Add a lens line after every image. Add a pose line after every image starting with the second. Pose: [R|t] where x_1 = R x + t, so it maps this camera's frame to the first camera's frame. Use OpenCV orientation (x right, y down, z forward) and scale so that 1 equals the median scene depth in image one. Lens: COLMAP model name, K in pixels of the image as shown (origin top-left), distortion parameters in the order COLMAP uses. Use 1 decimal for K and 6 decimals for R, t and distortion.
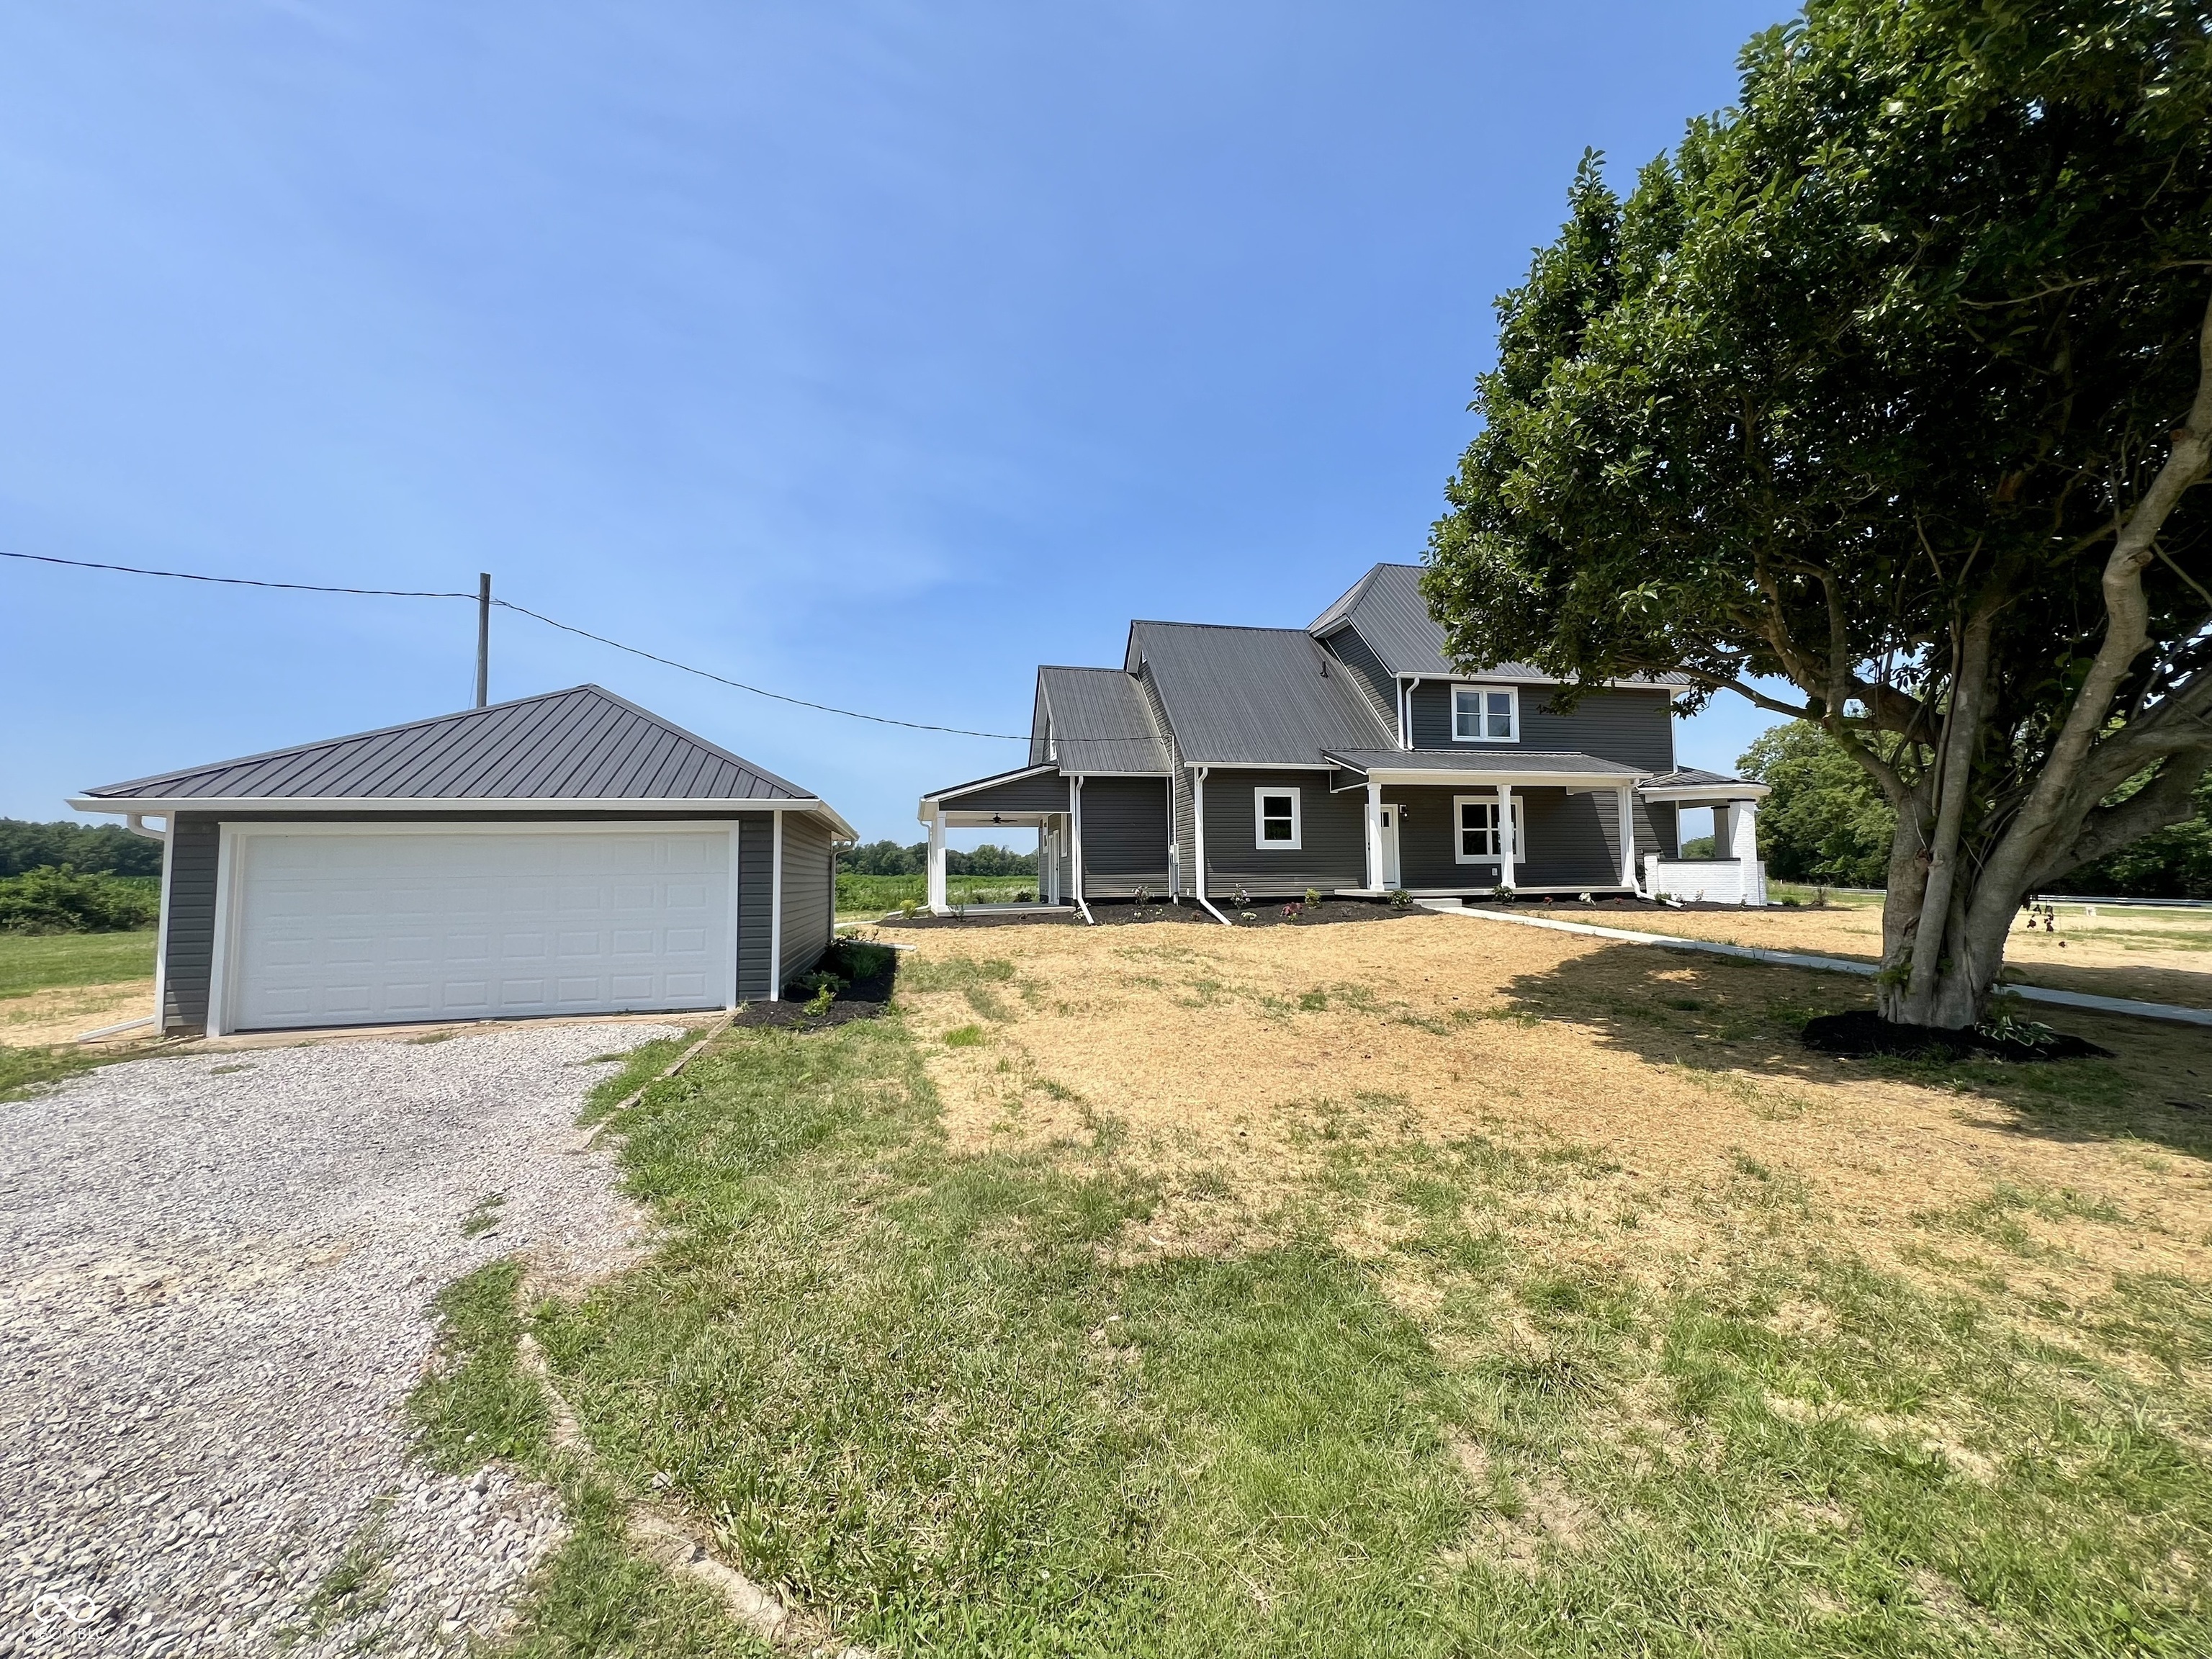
lens RADIAL K [[882.6, 0, 1100.3], [0, 882.6, 831.4], [0, 0, 1]] dist [0.002124, 0.000340]
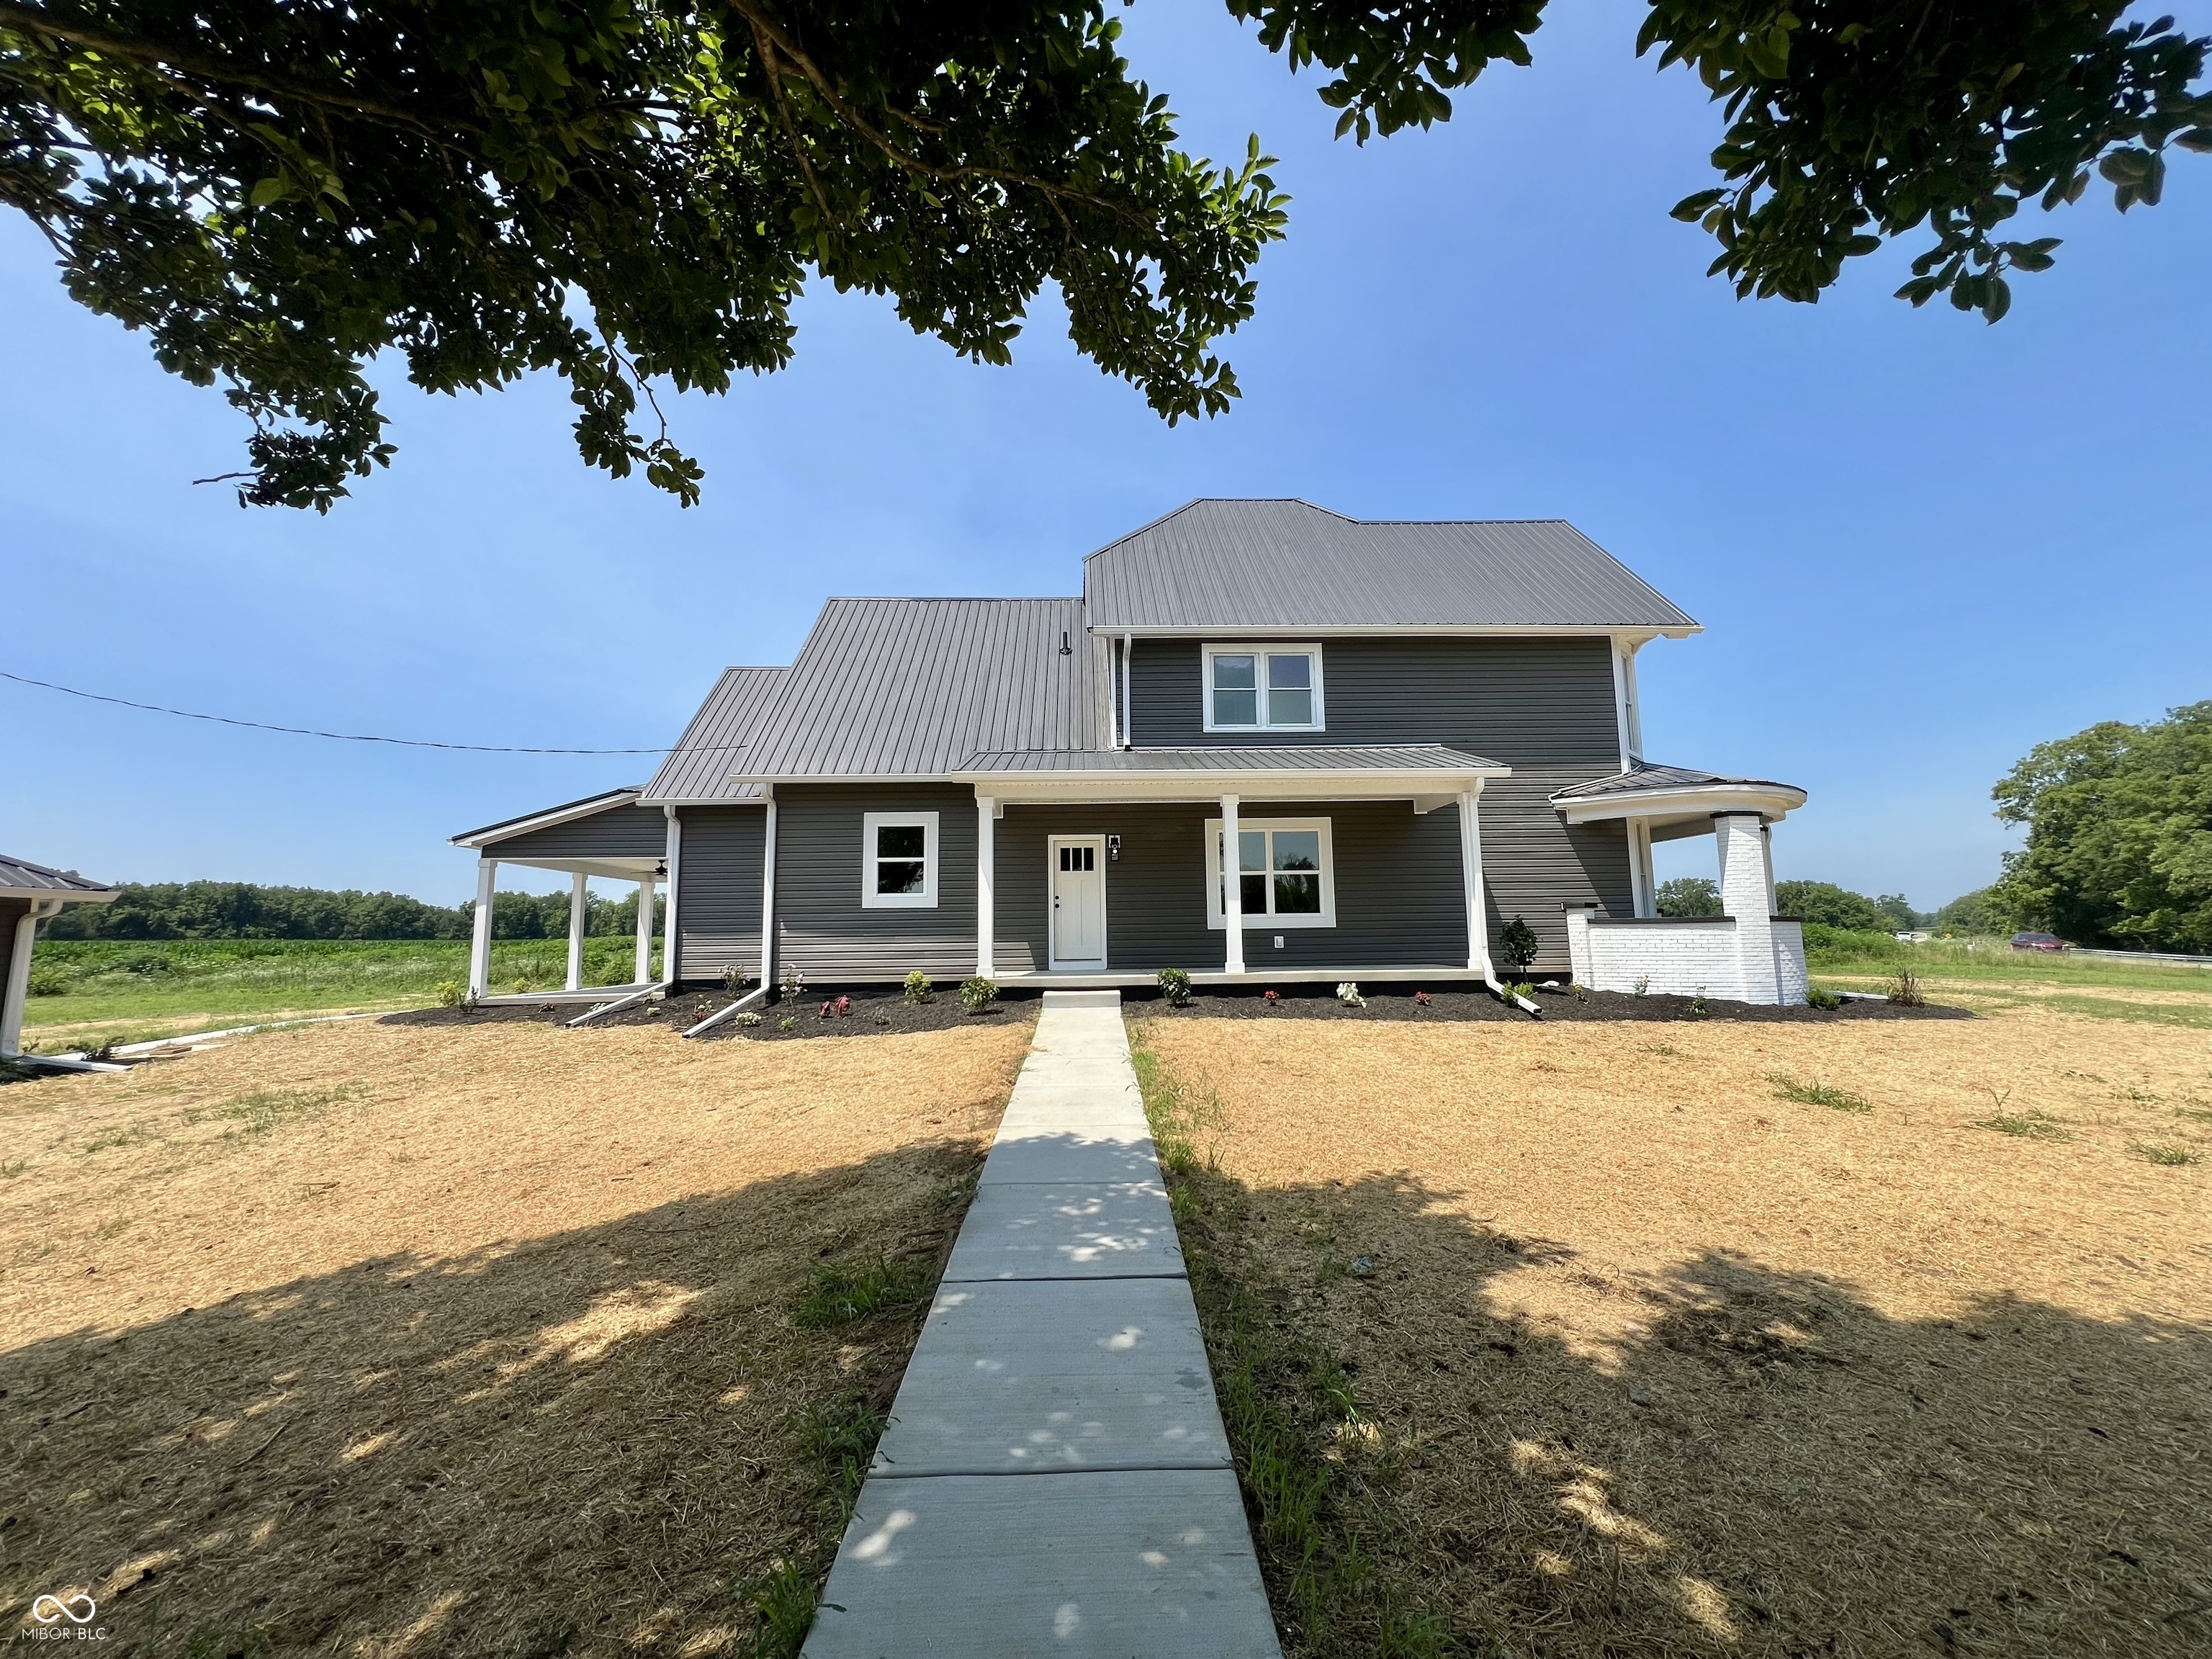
lens RADIAL K [[882.6, 0, 1100.3], [0, 882.6, 831.4], [0, 0, 1]] dist [0.002124, 0.000340]
pose [[0.980592, -0.023920, -0.194597, 0.434797], [0.011047, 0.997694, -0.066970, 0.008888], [0.195750, 0.063520, 0.978594, 0.365127]]
